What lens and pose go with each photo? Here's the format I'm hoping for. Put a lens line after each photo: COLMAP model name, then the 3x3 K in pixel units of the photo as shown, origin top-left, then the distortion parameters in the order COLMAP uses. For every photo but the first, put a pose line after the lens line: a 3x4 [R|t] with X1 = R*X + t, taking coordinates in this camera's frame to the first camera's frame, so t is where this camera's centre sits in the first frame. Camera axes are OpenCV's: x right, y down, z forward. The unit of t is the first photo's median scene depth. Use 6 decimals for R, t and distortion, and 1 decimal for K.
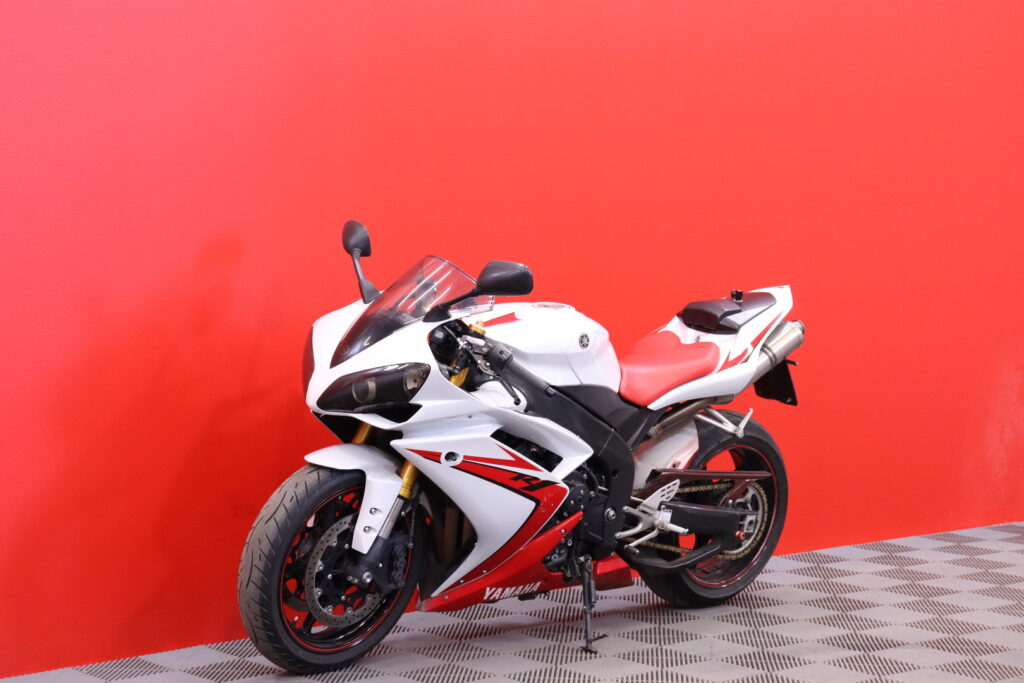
lens RADIAL K [[2092.1, 0, 511.4], [0, 2092.1, 337.5], [0, 0, 1]] dist [0.111915, 0.000000]
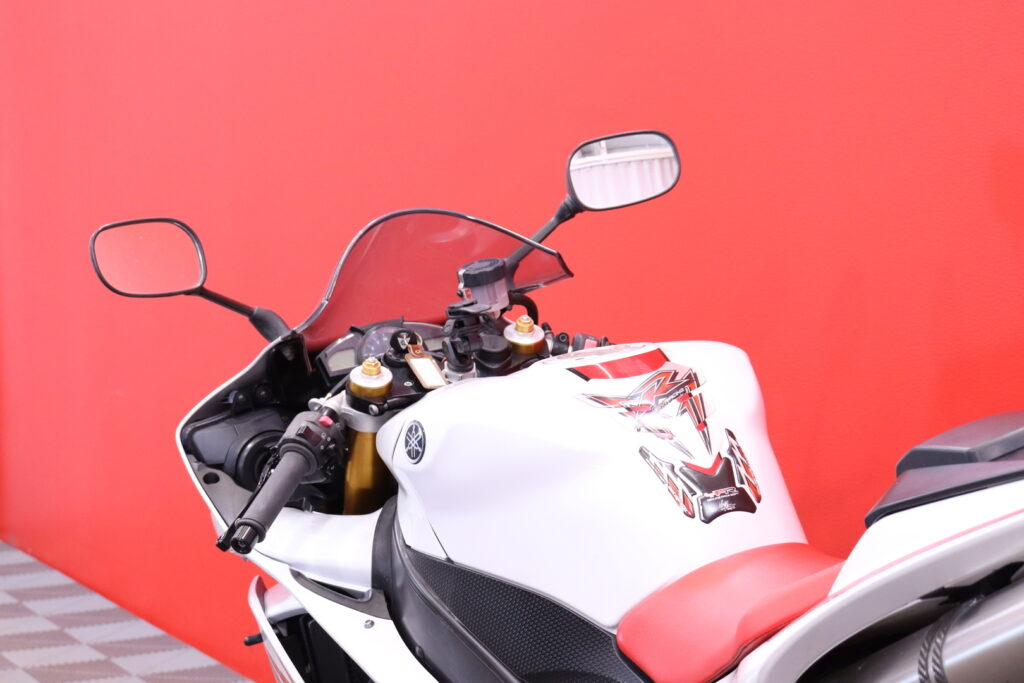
lens RADIAL K [[2502.8, 0, 510.4], [0, 2502.8, 341.3], [0, 0, 1]] dist [0.455621, 0.000000]
pose [[-0.264079, 0.087829, -0.960494, 0.432815], [-0.035778, 0.994268, 0.100754, -0.058427], [0.963837, 0.060972, -0.259422, 1.070421]]
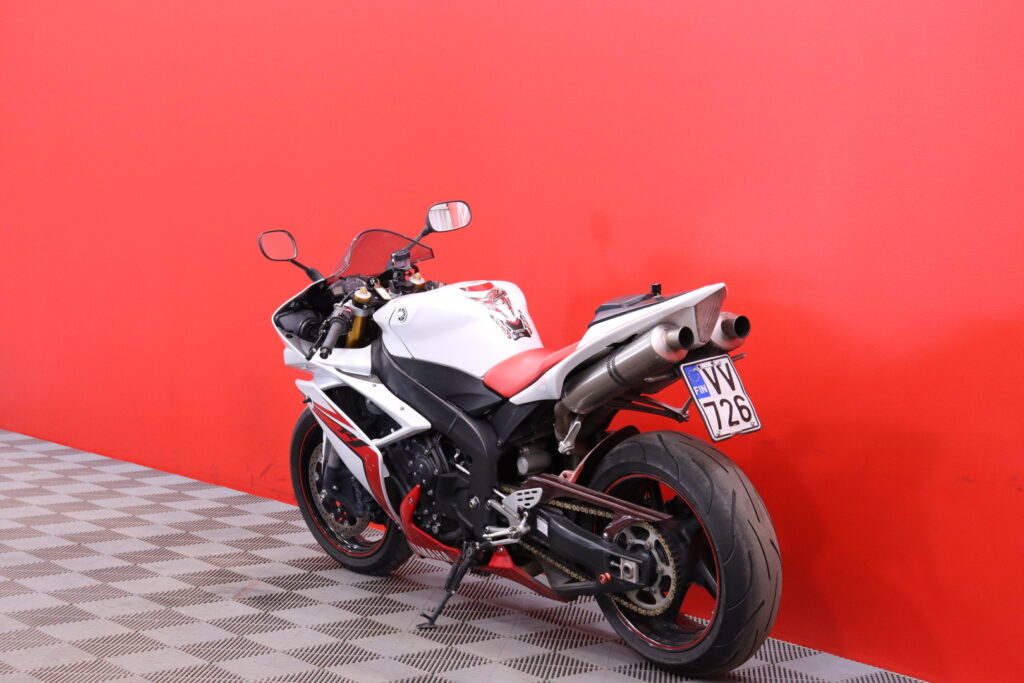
lens RADIAL K [[1926.2, 0, 512.4], [0, 1926.2, 340.7], [0, 0, 1]] dist [0.456405, 0.000000]
pose [[-0.050907, 0.083810, -0.995181, 0.910473], [-0.066877, 0.993950, 0.087127, -0.066896], [0.996462, 0.070990, -0.044994, 1.037370]]
